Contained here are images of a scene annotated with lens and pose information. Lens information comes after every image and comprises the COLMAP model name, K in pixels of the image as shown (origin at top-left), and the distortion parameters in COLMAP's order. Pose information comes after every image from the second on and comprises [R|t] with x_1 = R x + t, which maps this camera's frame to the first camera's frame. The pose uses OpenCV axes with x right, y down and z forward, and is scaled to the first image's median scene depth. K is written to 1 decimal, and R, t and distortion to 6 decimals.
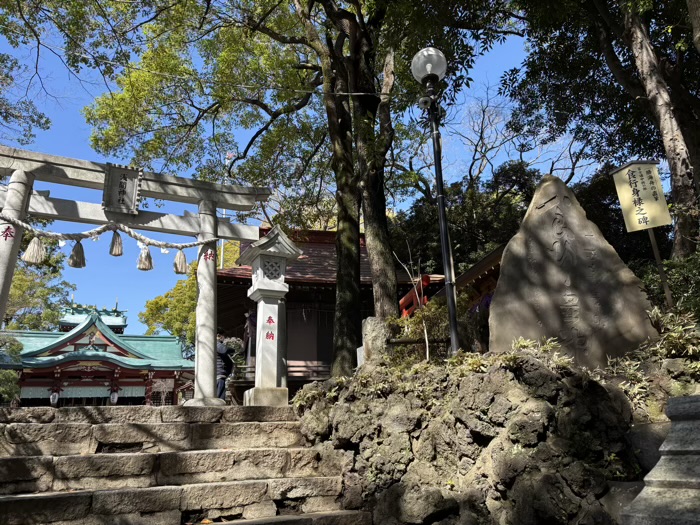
lens RADIAL K [[523.6, 0, 359.5], [0, 523.6, 265.9], [0, 0, 1]] dist [0.073921, -0.081781]
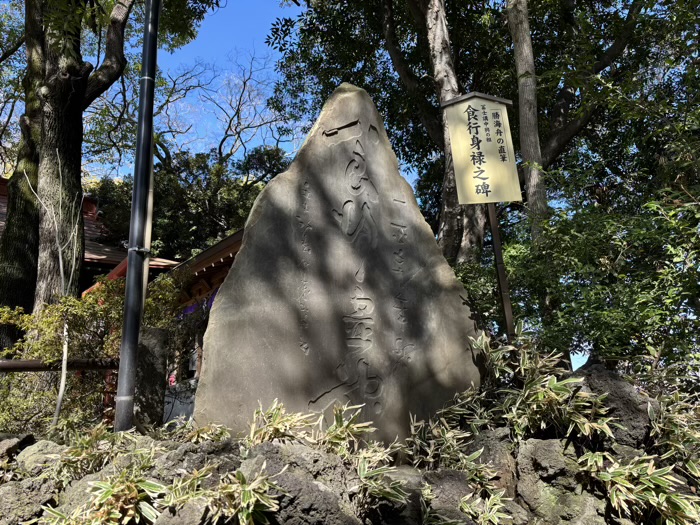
lens RADIAL K [[523.6, 0, 359.5], [0, 523.6, 265.9], [0, 0, 1]] dist [0.073921, -0.081781]
pose [[0.874436, 0.131517, 0.466974, 0.136224], [-0.135588, 0.990449, -0.025049, 0.035528], [-0.465808, -0.041413, 0.883916, 0.514136]]
